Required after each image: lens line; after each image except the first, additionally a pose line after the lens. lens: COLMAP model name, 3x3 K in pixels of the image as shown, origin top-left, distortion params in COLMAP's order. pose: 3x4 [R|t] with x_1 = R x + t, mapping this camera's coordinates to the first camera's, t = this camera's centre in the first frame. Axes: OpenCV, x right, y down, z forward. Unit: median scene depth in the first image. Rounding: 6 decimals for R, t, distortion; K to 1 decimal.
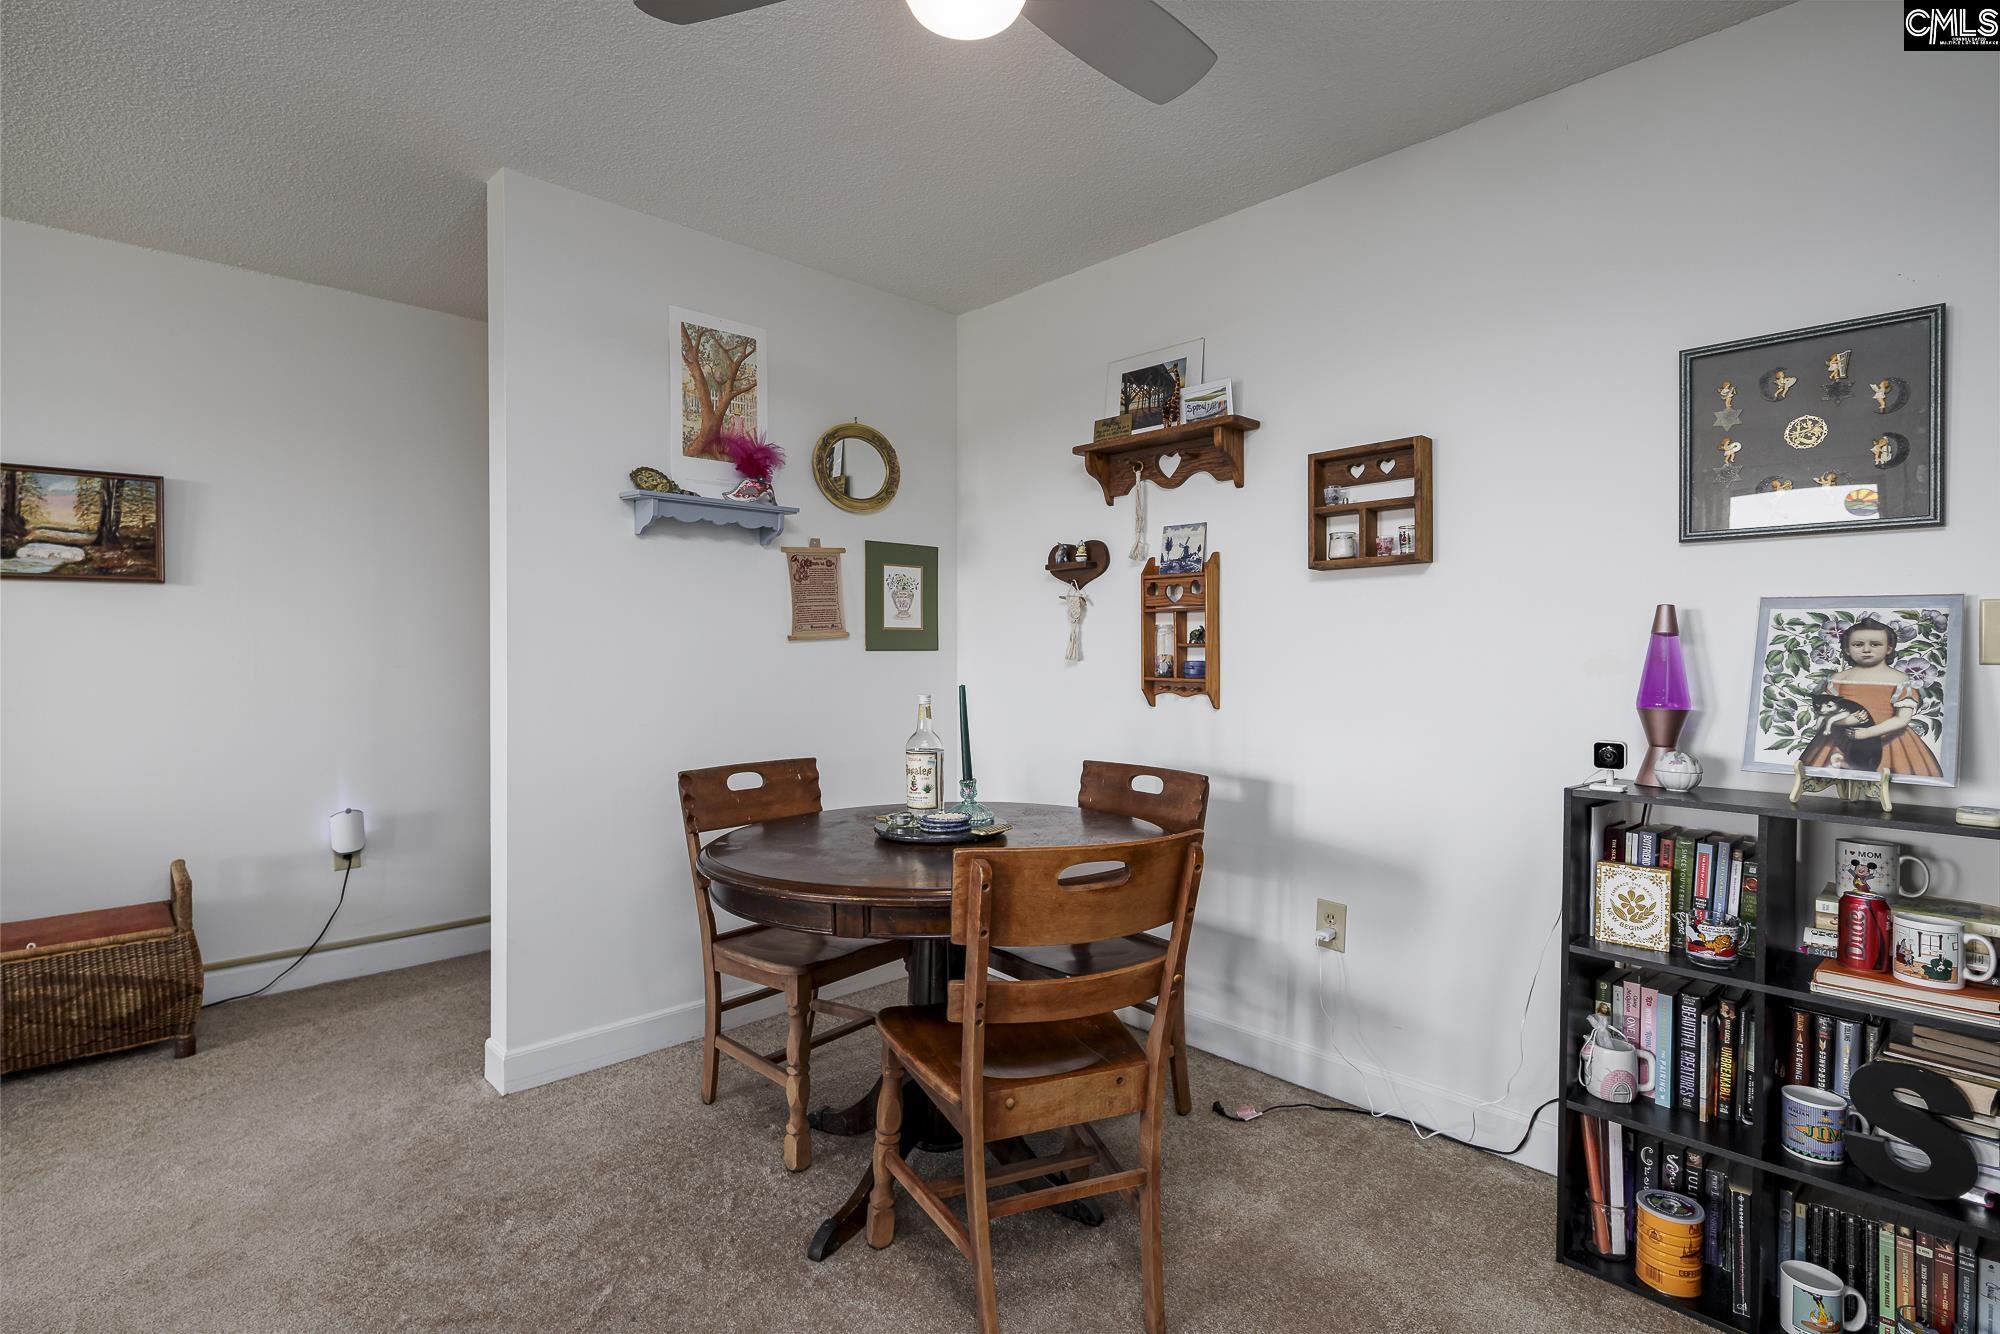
lens RADIAL K [[974.4, 0, 1001.6], [0, 974.4, 653.2], [0, 0, 1]] dist [0.003409, -0.000988]
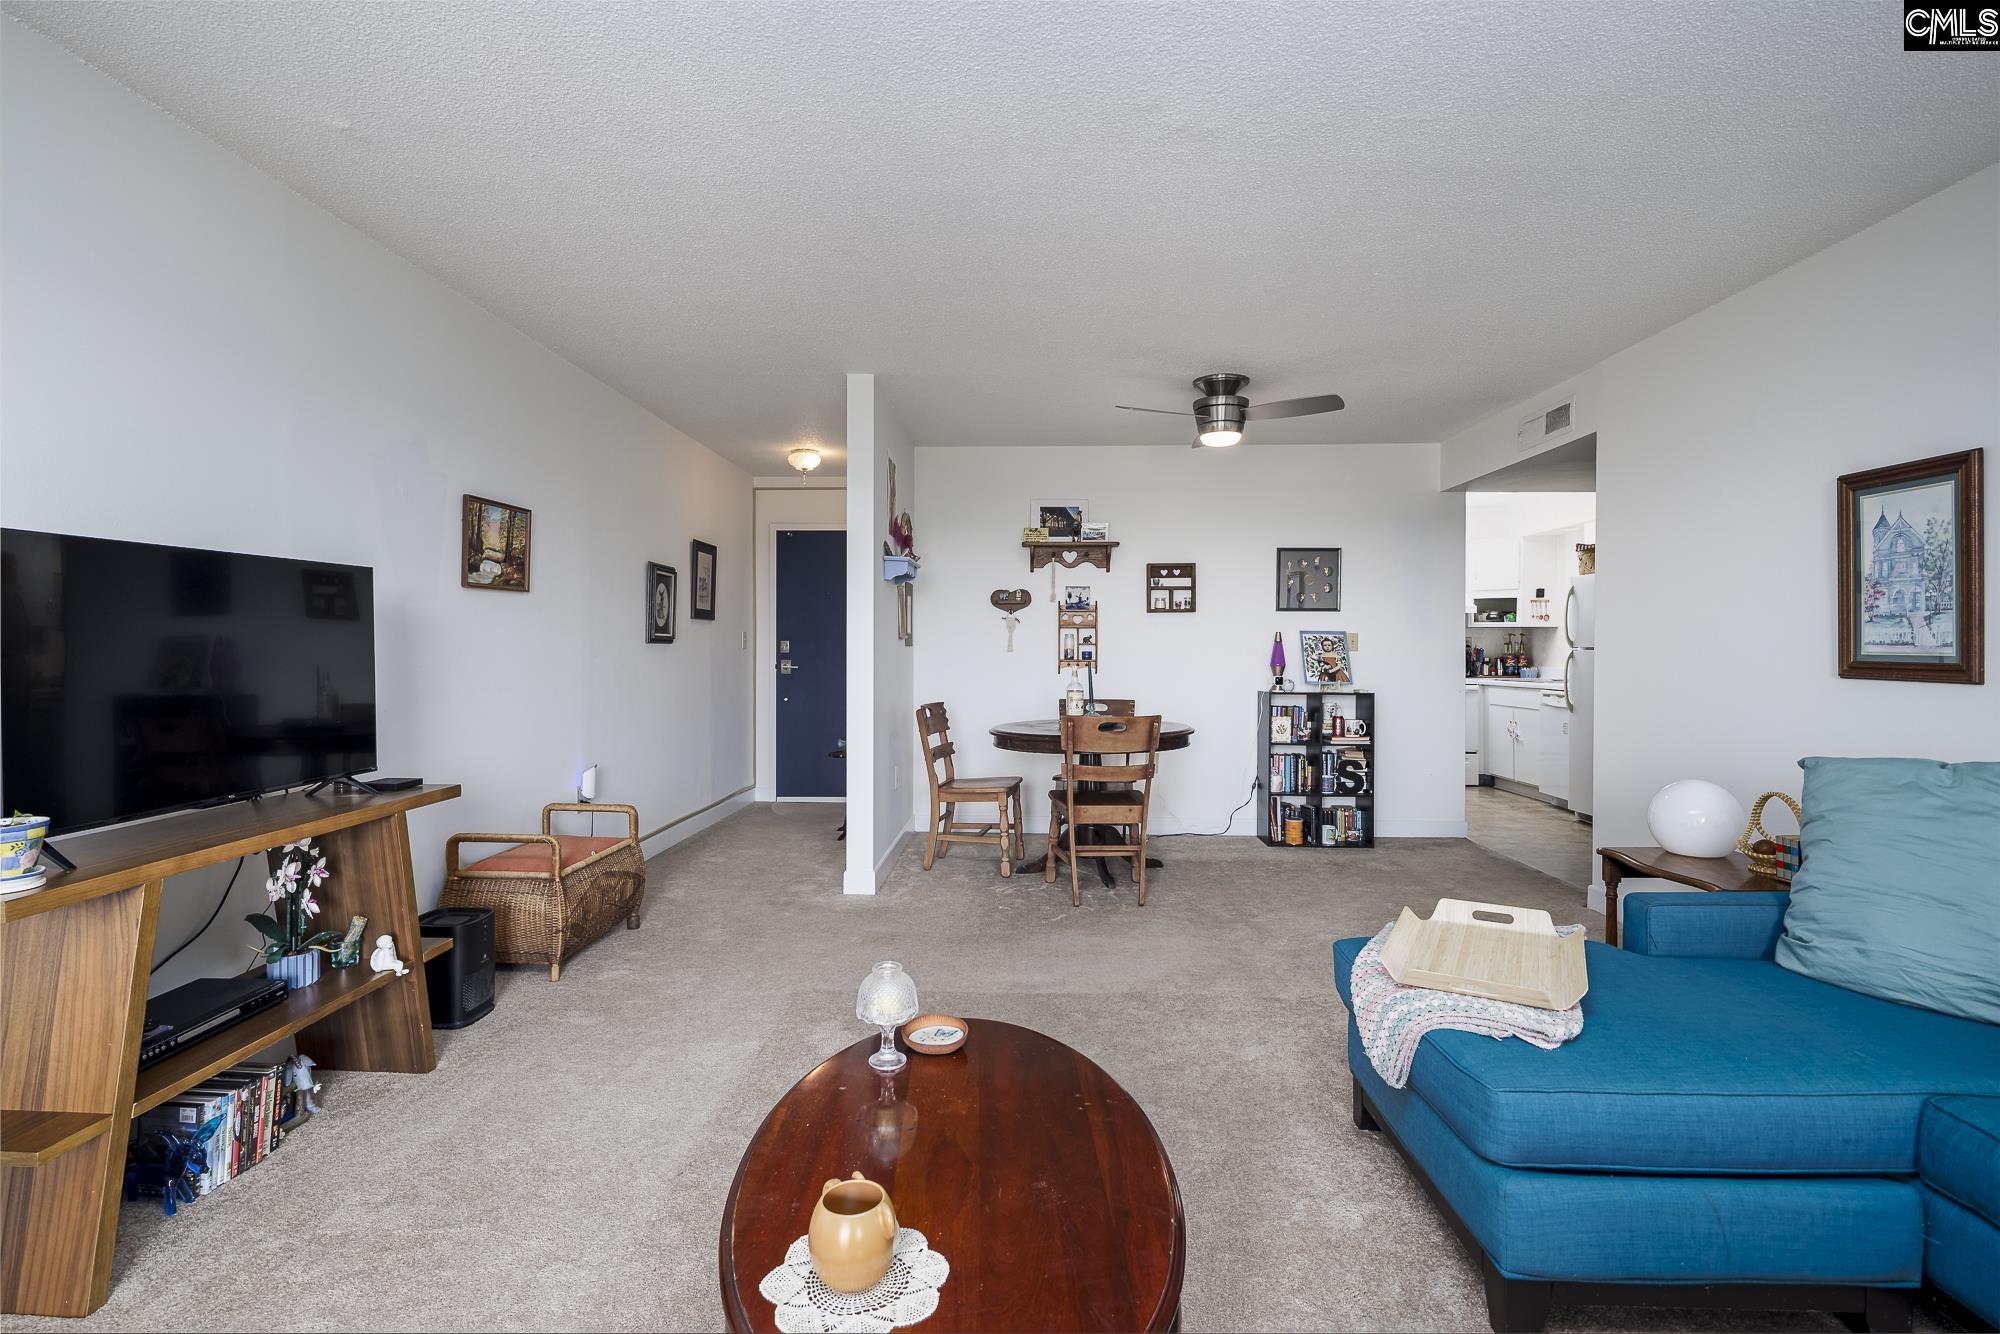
lens RADIAL K [[970.8, 0, 989.6], [0, 970.8, 650.6], [0, 0, 1]] dist [0.002296, -0.000248]
pose [[0.719484, -0.000807, 0.694509, -1.450609], [-0.001192, 0.999996, 0.002397, 0.001675], [-0.694508, -0.002553, 0.719480, -0.385877]]
